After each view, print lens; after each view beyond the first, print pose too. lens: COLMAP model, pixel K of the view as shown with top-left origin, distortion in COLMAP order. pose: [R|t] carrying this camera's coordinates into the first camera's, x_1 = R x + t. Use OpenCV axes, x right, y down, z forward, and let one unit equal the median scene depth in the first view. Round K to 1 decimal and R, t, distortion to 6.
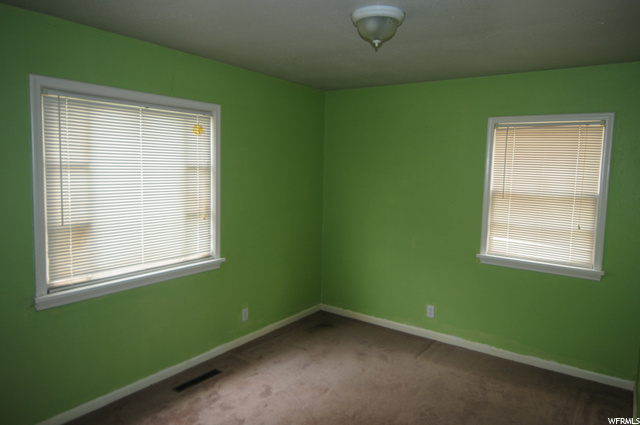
lens RADIAL K [[421.3, 0, 320.7], [0, 421.3, 207.9], [0, 0, 1]] dist [-0.001615, -0.001410]
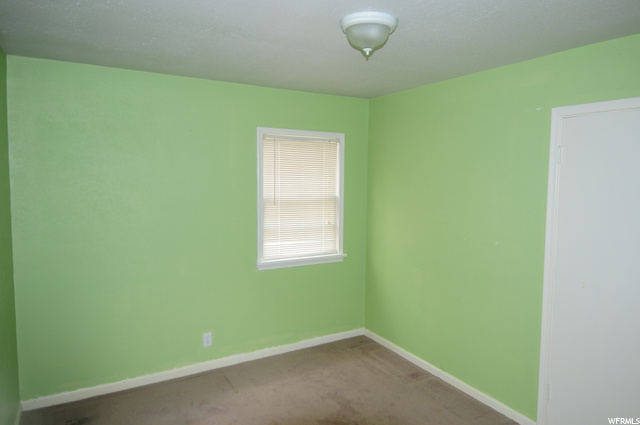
lens RADIAL K [[421.3, 0, 320.7], [0, 421.3, 207.9], [0, 0, 1]] dist [-0.001615, -0.001410]
pose [[0.396220, -0.083495, 0.914351, -0.489455], [0.092013, 0.994454, 0.050937, -0.058895], [-0.913533, 0.063950, 0.401705, 0.467744]]
